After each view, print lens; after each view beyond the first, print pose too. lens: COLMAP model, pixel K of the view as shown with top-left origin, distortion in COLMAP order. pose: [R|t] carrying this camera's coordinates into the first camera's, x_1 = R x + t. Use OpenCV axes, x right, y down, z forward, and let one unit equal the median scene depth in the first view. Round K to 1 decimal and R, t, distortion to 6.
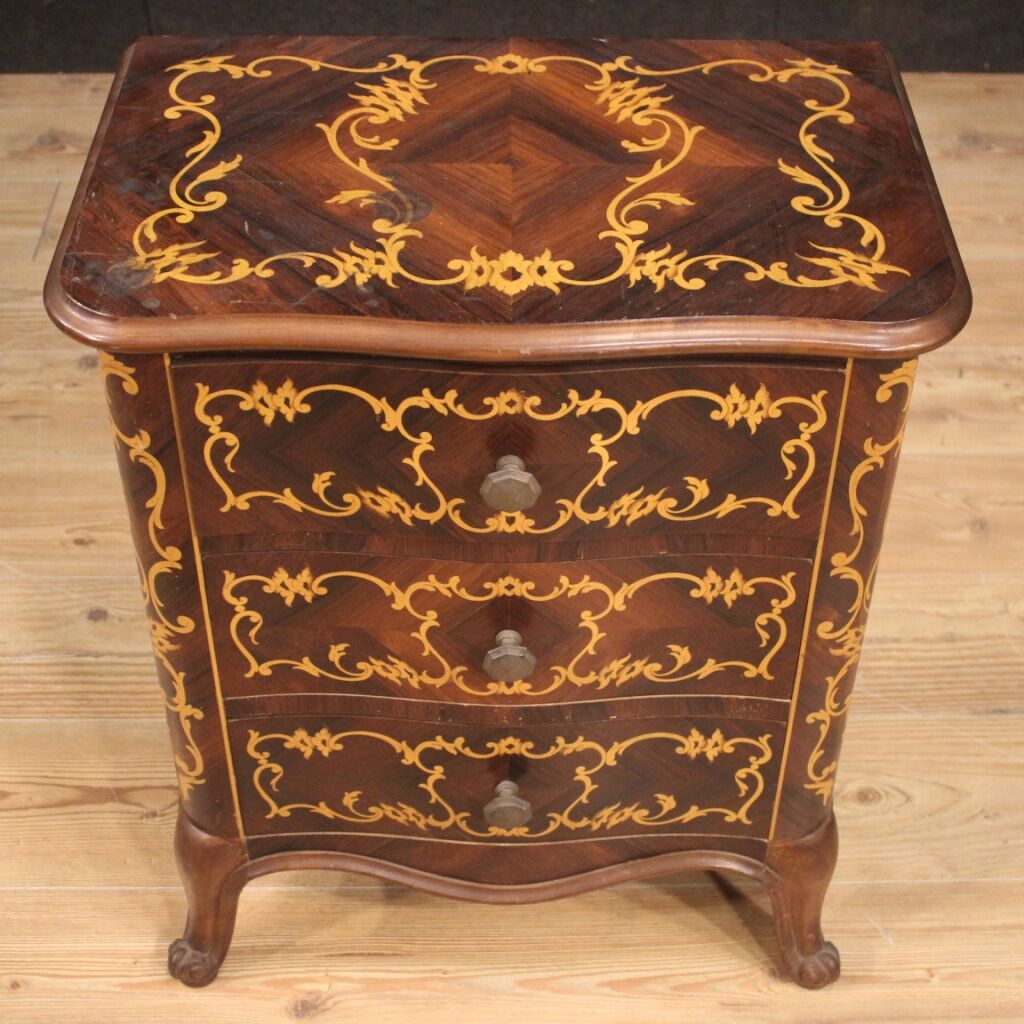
lens RADIAL K [[1833.0, 0, 550.8], [0, 1833.0, 510.0], [0, 0, 1]] dist [-0.084603, 0.104407]
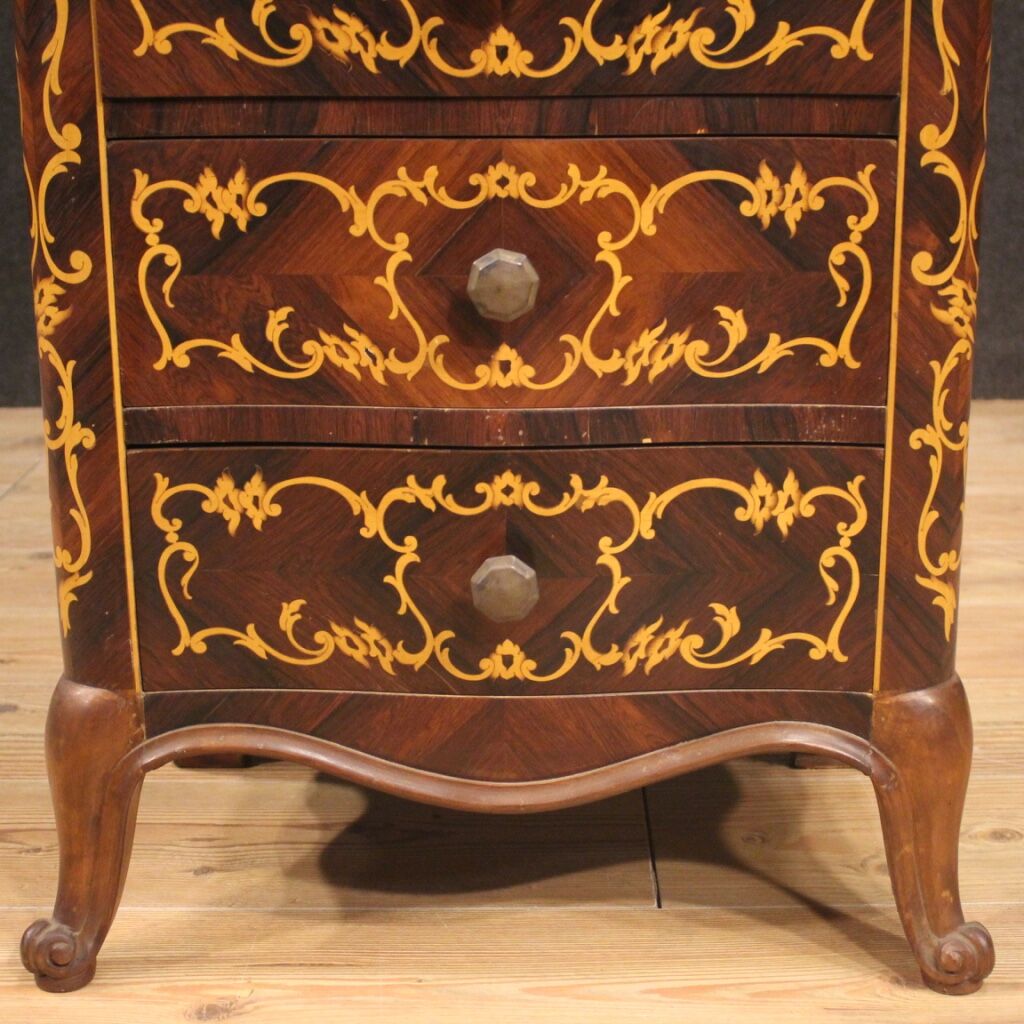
lens RADIAL K [[1833.0, 0, 550.8], [0, 1833.0, 510.0], [0, 0, 1]] dist [-0.084603, 0.104407]
pose [[0.999597, -0.016853, -0.022851, 0.012034], [0.004529, 0.889118, -0.457656, 0.487016], [0.028030, 0.457368, 0.888836, 0.363559]]
